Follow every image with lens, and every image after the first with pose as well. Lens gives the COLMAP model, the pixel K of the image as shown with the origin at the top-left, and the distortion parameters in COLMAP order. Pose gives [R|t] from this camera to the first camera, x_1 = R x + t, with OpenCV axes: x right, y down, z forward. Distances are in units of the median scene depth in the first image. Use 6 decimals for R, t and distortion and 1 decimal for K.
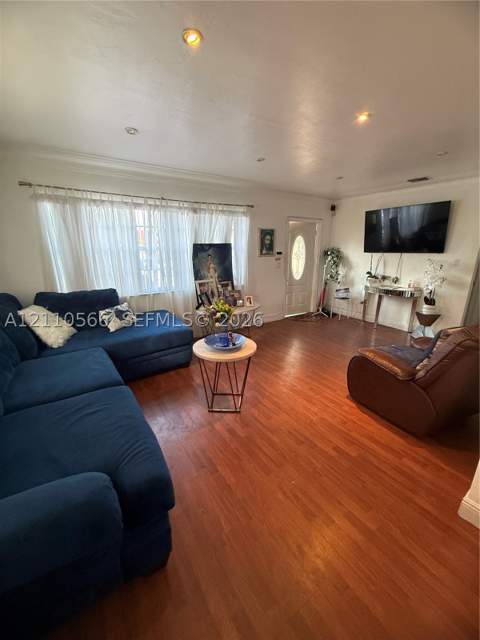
lens RADIAL K [[256.8, 0, 240.0], [0, 256.8, 320.0], [0, 0, 1]] dist [0.001449, 0.000158]
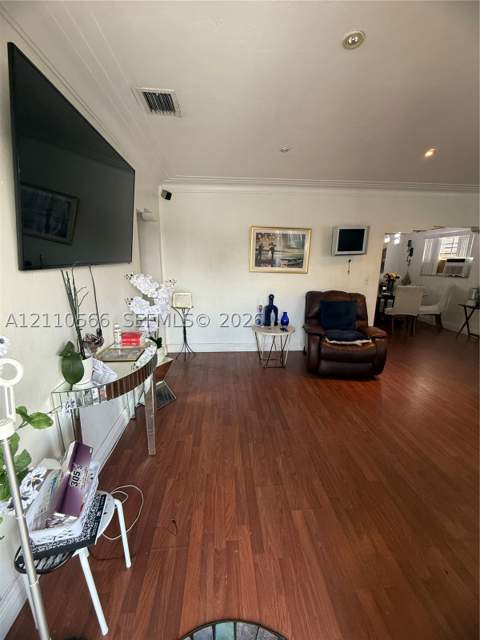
lens RADIAL K [[256.8, 0, 240.0], [0, 256.8, 320.0], [0, 0, 1]] dist [0.001449, 0.000158]
pose [[-0.870732, -0.114764, 0.478180, 0.243539], [0.130505, 0.883592, 0.449704, -0.311704], [-0.474126, 0.453976, -0.754394, 1.142275]]
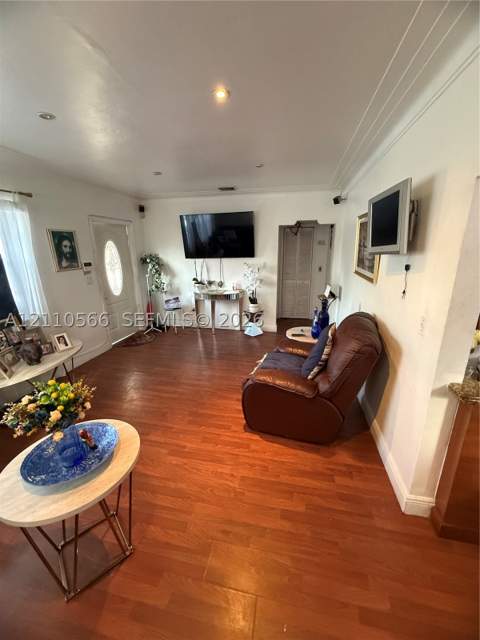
lens RADIAL K [[256.8, 0, 240.0], [0, 256.8, 320.0], [0, 0, 1]] dist [0.001449, 0.000158]
pose [[0.720199, -0.199576, 0.664442, -0.053002], [0.205500, 0.976118, 0.070448, -0.069164], [-0.662633, 0.085807, 0.744012, 0.184244]]
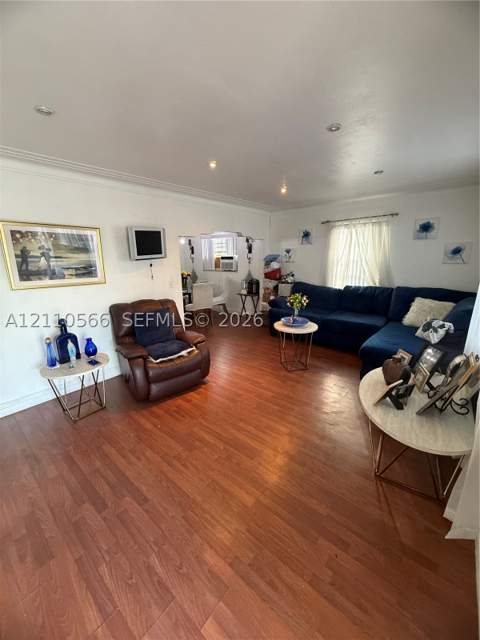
lens RADIAL K [[257.2, 0, 240.0], [0, 257.2, 320.0], [0, 0, 1]] dist [-0.001937, 0.000200]
pose [[-0.960589, 0.086612, -0.264133, 0.312784], [-0.059392, 0.864325, 0.499415, -0.315983], [0.271552, 0.495420, -0.825117, 1.046185]]
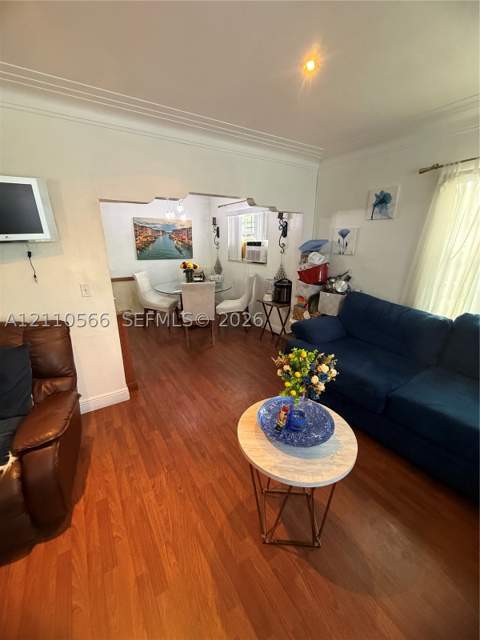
lens RADIAL K [[257.2, 0, 240.0], [0, 257.2, 320.0], [0, 0, 1]] dist [-0.001937, 0.000200]
pose [[-0.999798, -0.003373, 0.019835, 0.023449], [0.008129, 0.834070, 0.551599, -0.196074], [-0.018404, 0.551649, -0.833874, 0.657983]]
